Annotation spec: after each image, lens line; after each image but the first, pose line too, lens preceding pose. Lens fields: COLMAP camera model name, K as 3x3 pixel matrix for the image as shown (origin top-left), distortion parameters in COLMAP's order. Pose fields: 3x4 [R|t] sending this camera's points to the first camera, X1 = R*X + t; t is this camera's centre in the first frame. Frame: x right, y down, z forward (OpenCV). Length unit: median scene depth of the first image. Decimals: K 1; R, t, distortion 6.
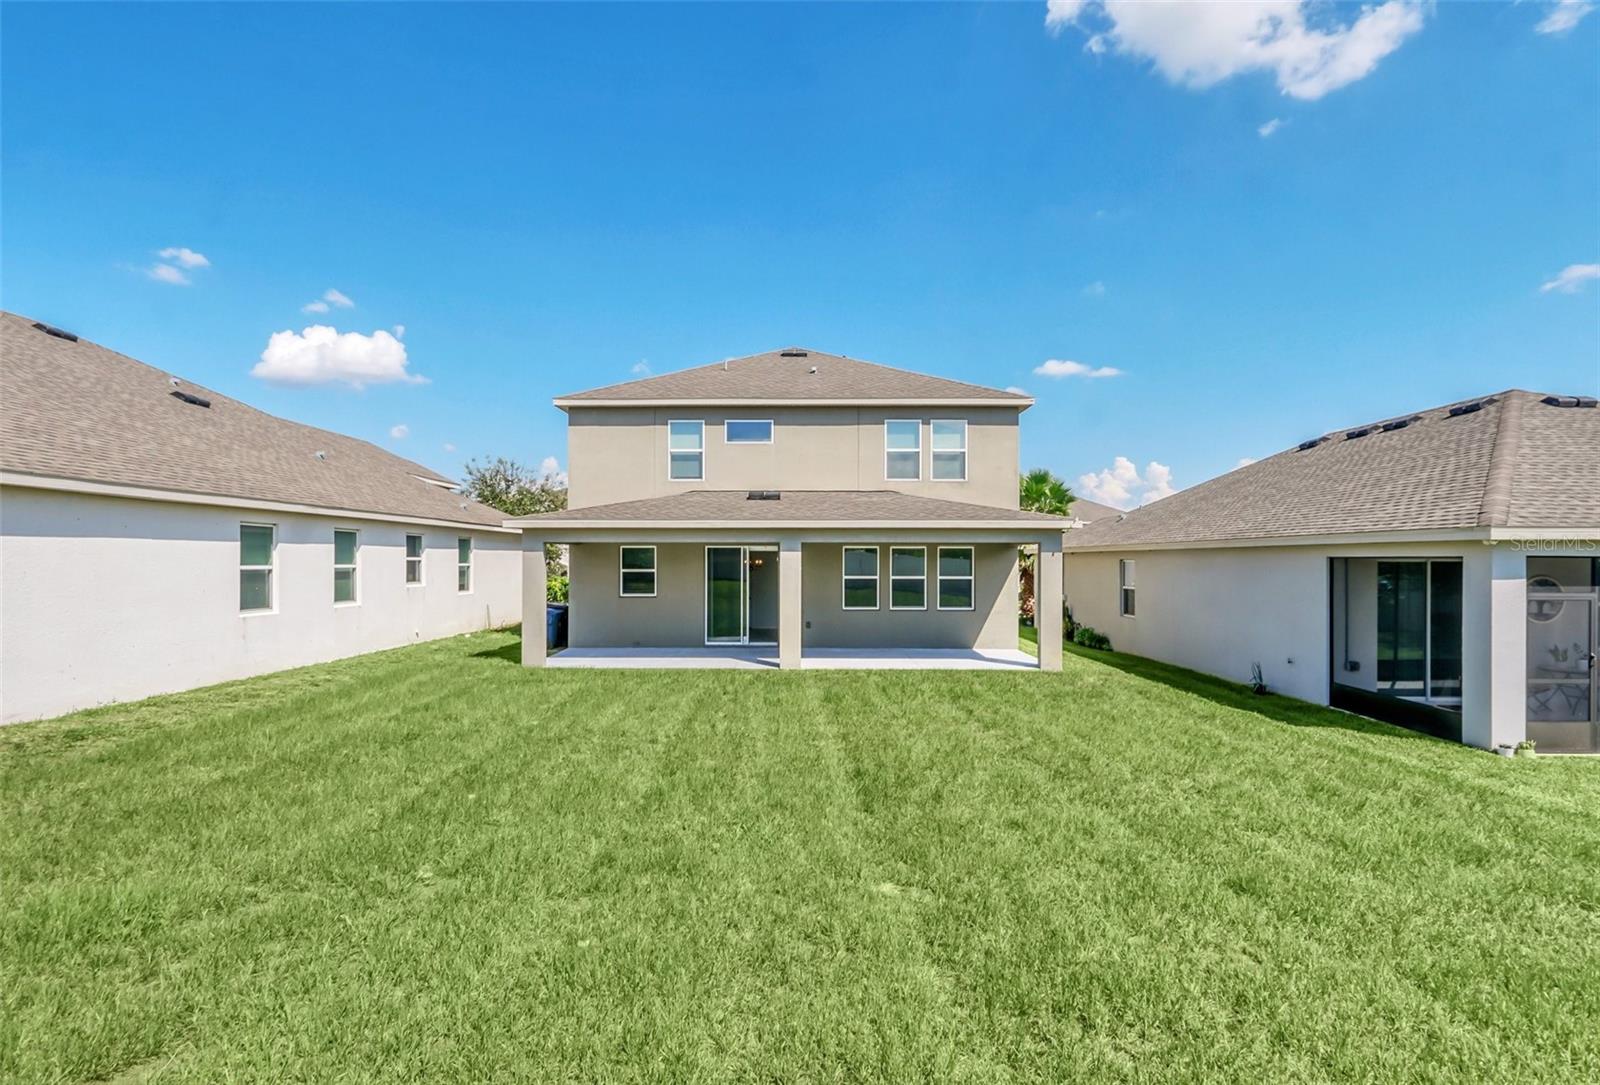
lens RADIAL K [[773.8, 0, 800.0], [0, 773.8, 542.5], [0, 0, 1]] dist [0.001224, 0.001292]
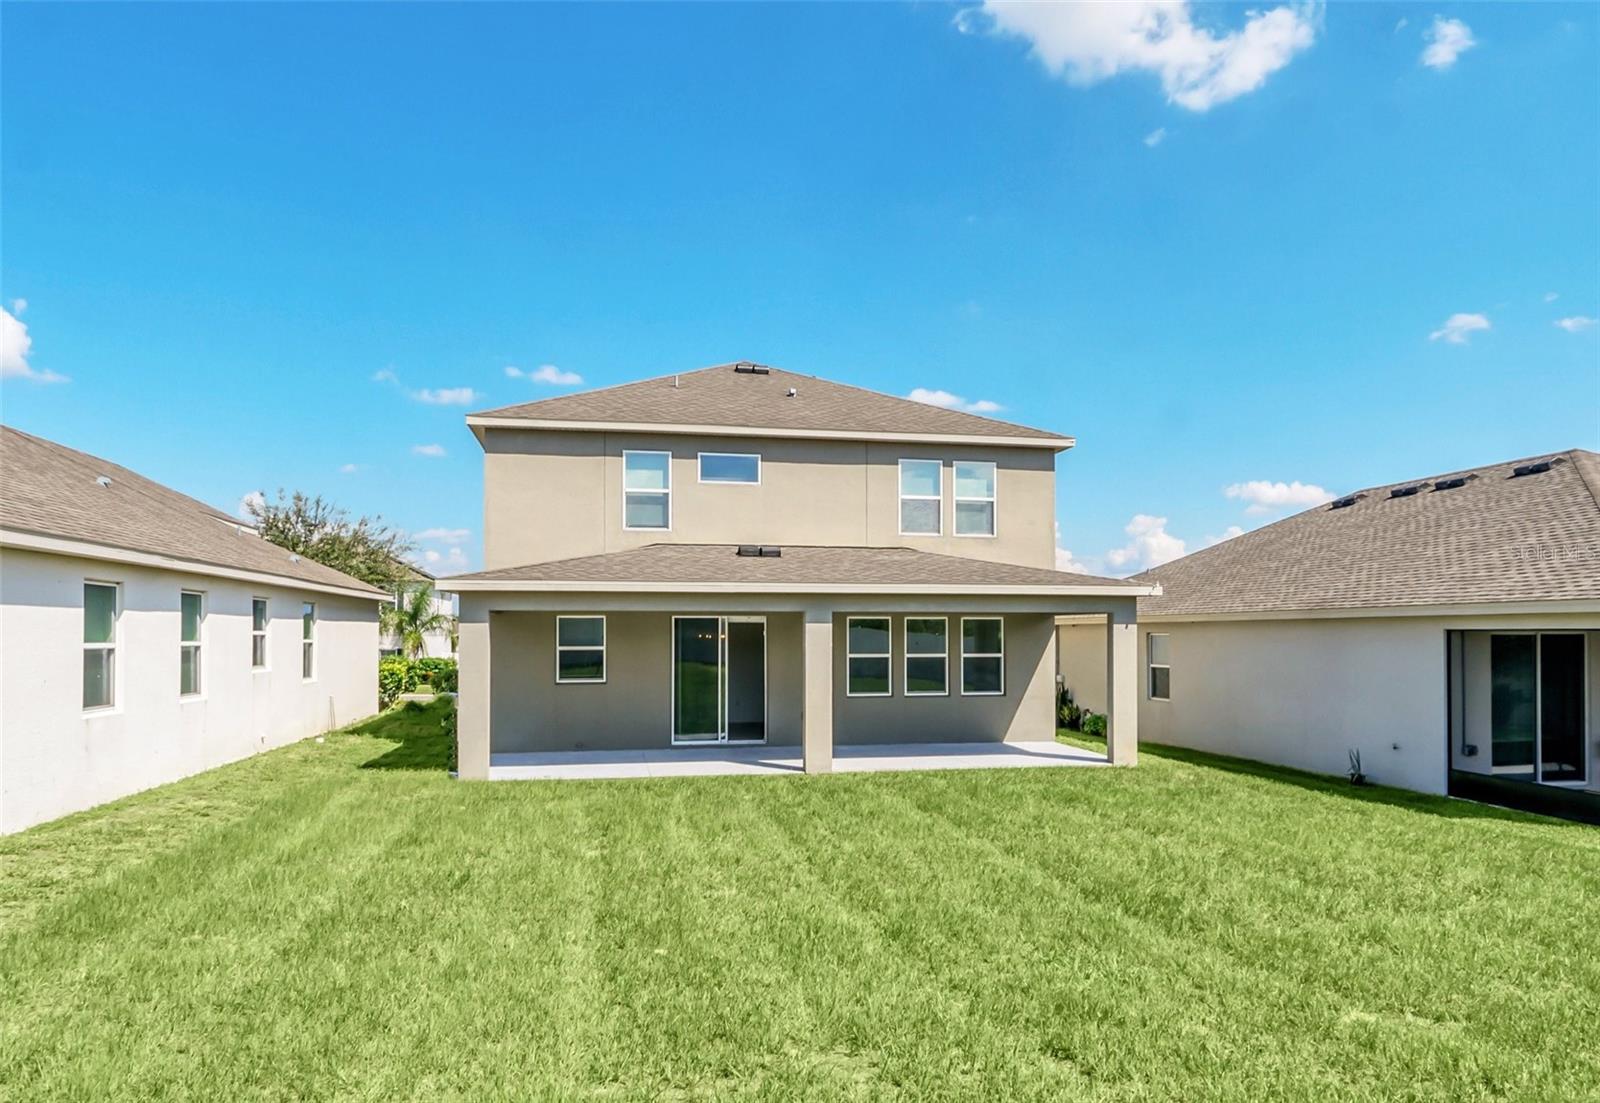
lens RADIAL K [[992.8, 0, 799.6], [0, 992.8, 588.9], [0, 0, 1]] dist [-0.004903, -0.001135]
pose [[0.980946, 0.007033, 0.194152, -0.190690], [-0.002522, 0.999721, -0.023472, 0.000691], [-0.194263, 0.022535, 0.980691, 0.012409]]
